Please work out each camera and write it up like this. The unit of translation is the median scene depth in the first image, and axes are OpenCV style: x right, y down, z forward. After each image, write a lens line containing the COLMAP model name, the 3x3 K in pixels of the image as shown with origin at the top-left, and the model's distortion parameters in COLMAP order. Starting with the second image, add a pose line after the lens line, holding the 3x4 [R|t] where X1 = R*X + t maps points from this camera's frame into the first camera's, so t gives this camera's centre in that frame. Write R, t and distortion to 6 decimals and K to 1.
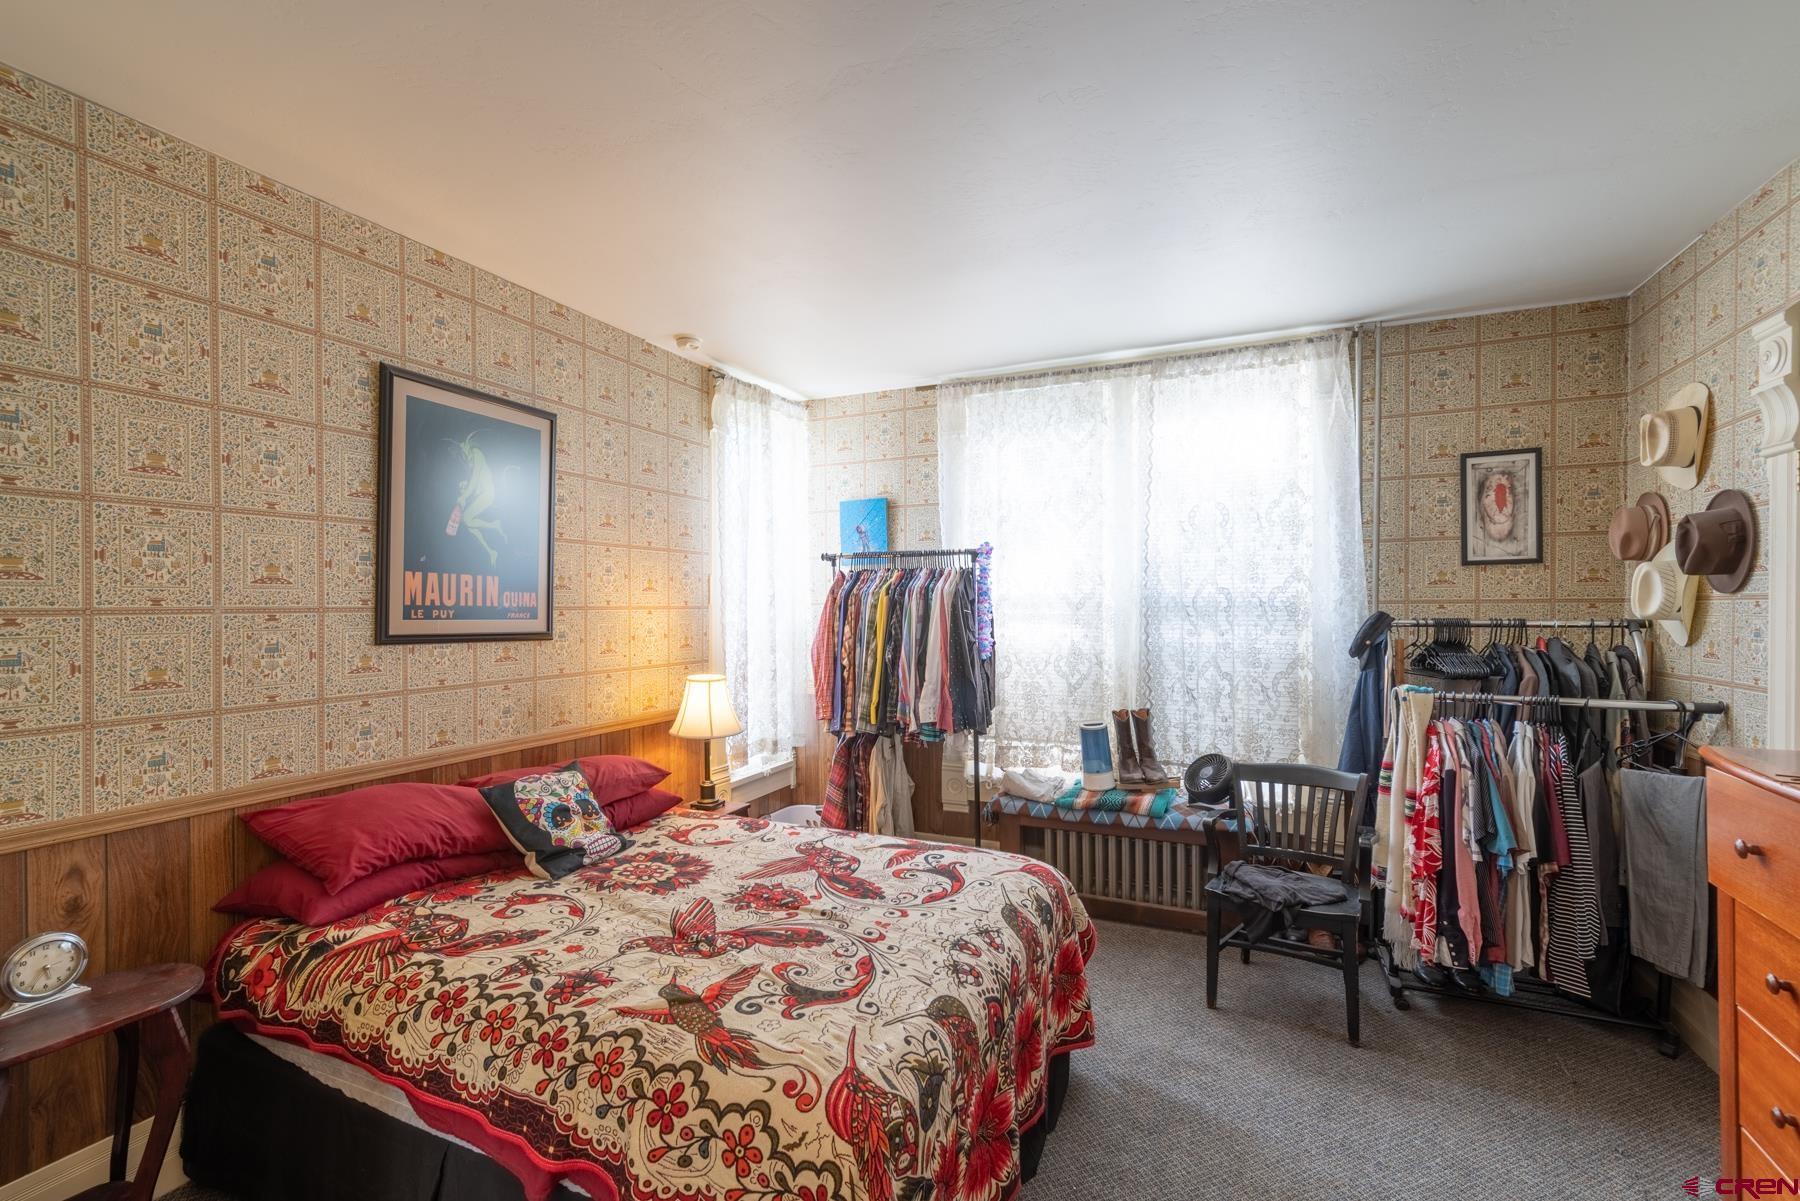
lens RADIAL K [[786.2, 0, 929.9], [0, 786.2, 609.9], [0, 0, 1]] dist [0.000896, 0.001383]
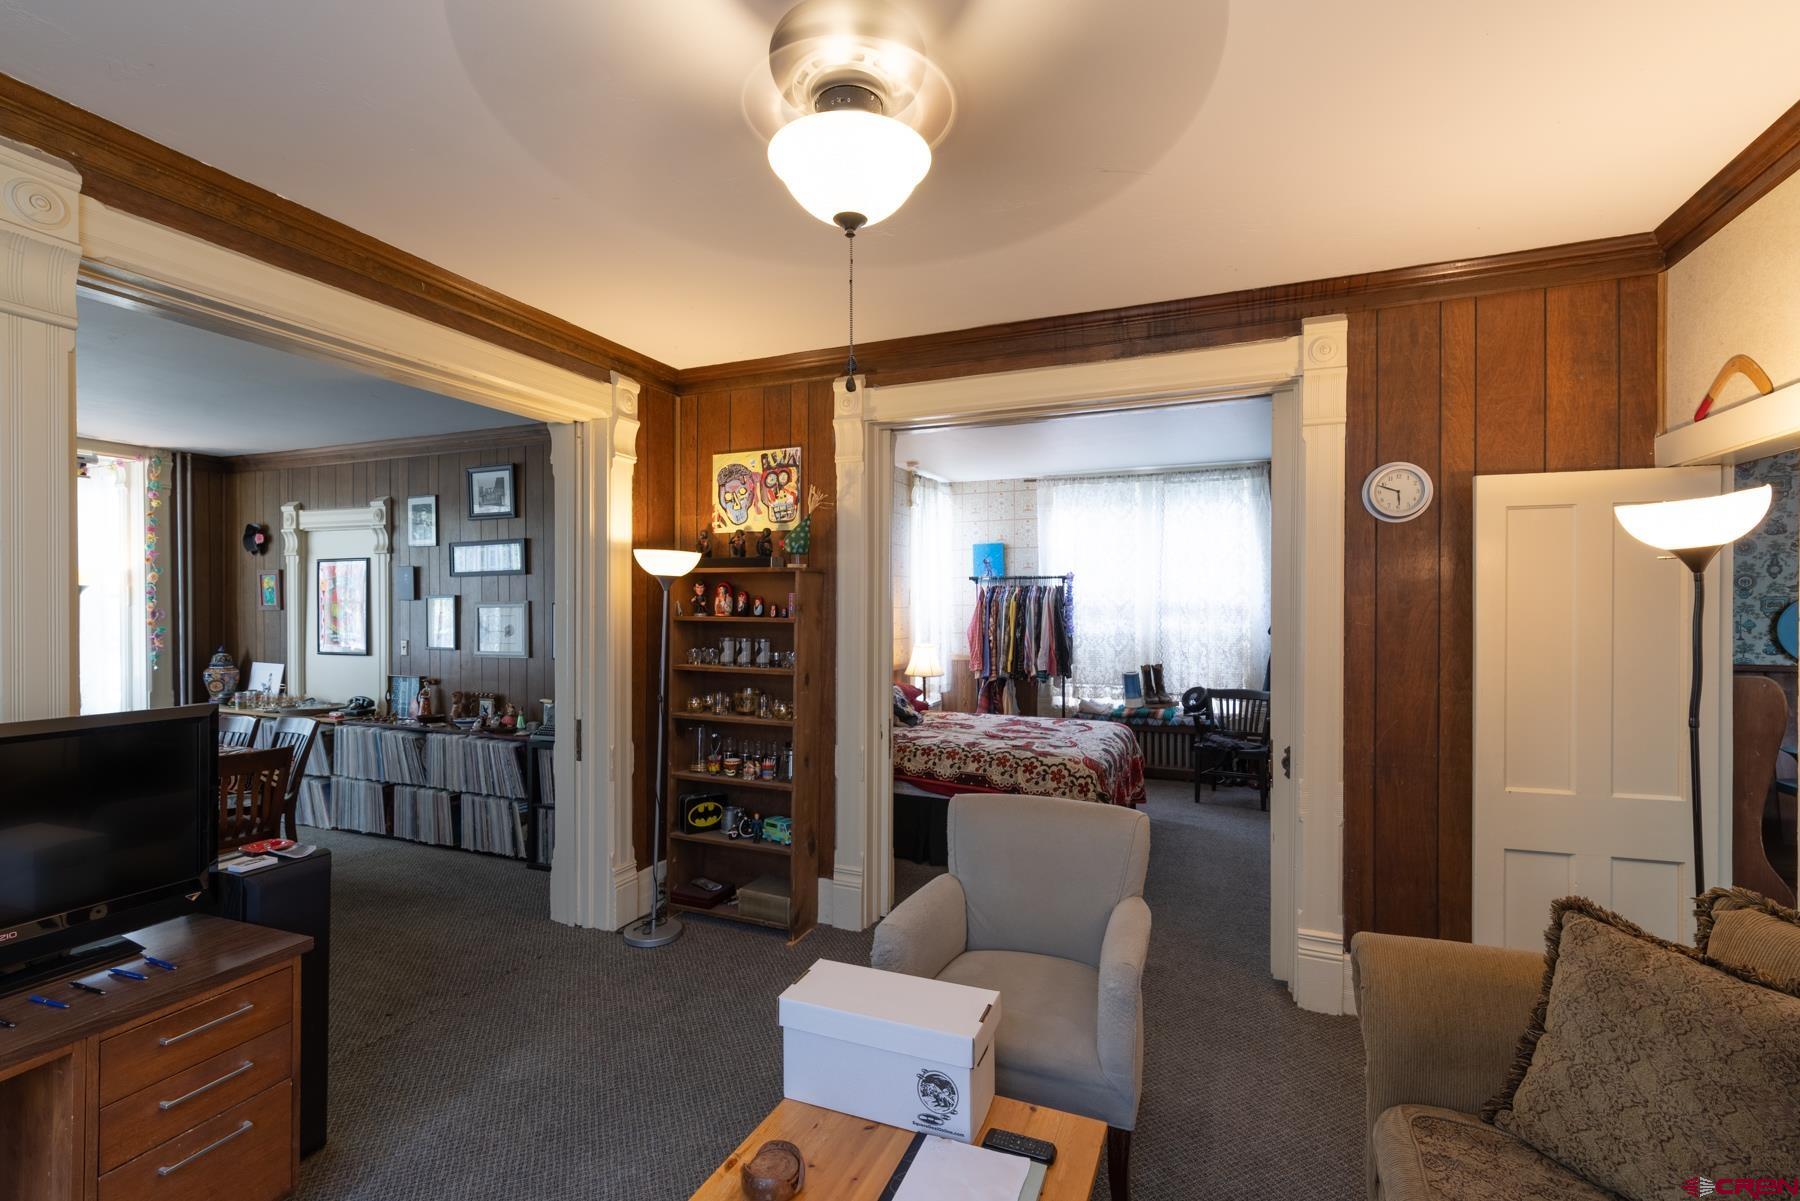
lens RADIAL K [[786.2, 0, 900.7], [0, 786.2, 606.8], [0, 0, 1]] dist [0.000896, 0.001383]
pose [[0.999996, 0.002609, -0.001296, -0.322289], [-0.002609, 0.999997, -0.000154, -0.004838], [0.001295, 0.000157, 0.999999, -0.820169]]
